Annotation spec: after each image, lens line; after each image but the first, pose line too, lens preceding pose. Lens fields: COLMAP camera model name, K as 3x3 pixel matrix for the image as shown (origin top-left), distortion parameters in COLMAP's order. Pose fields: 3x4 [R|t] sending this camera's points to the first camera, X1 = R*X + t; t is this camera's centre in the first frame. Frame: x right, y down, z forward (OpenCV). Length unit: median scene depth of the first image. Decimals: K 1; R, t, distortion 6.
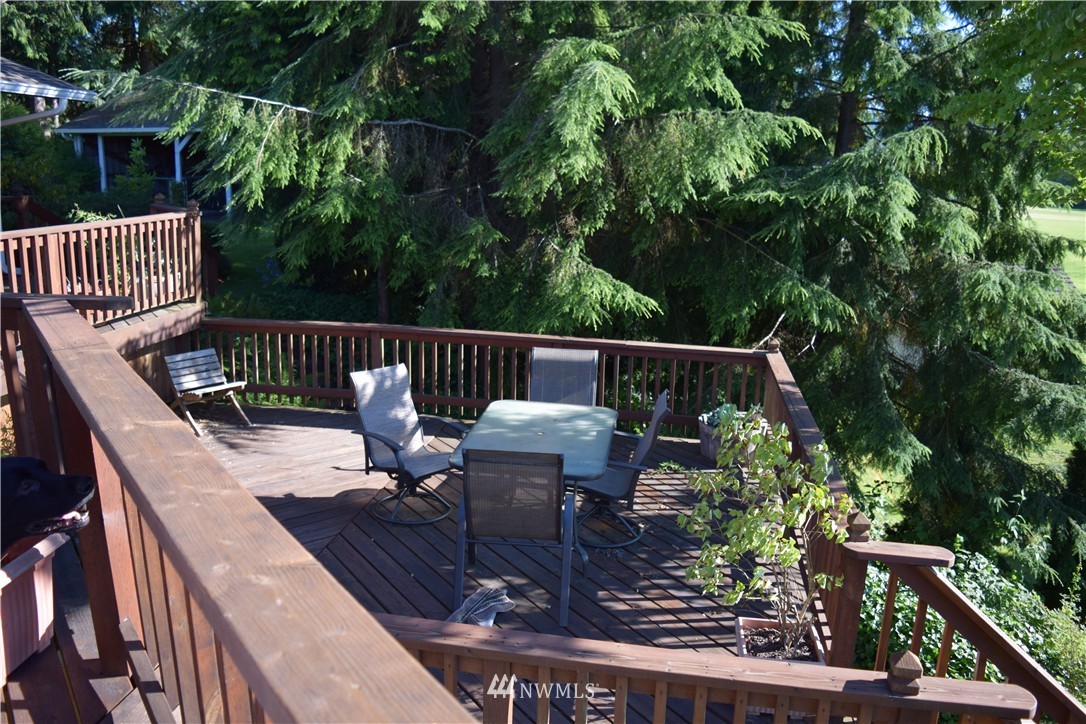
lens RADIAL K [[861.3, 0, 543.8], [0, 861.3, 357.5], [0, 0, 1]] dist [-0.062800, 0.005414]
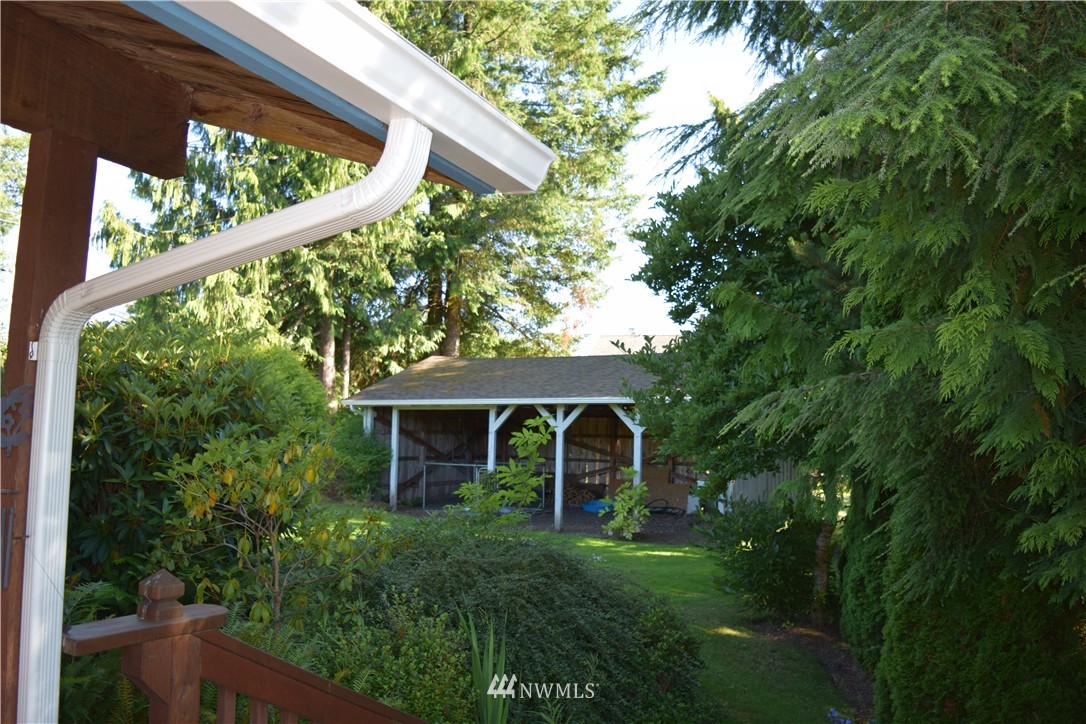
lens RADIAL K [[861.3, 0, 541.2], [0, 861.3, 362.7], [0, 0, 1]] dist [-0.062800, 0.005414]
pose [[0.959718, -0.027510, -0.279616, -0.177549], [-0.060365, 0.951766, -0.300830, -0.074562], [0.274405, 0.305590, 0.911766, 0.306652]]
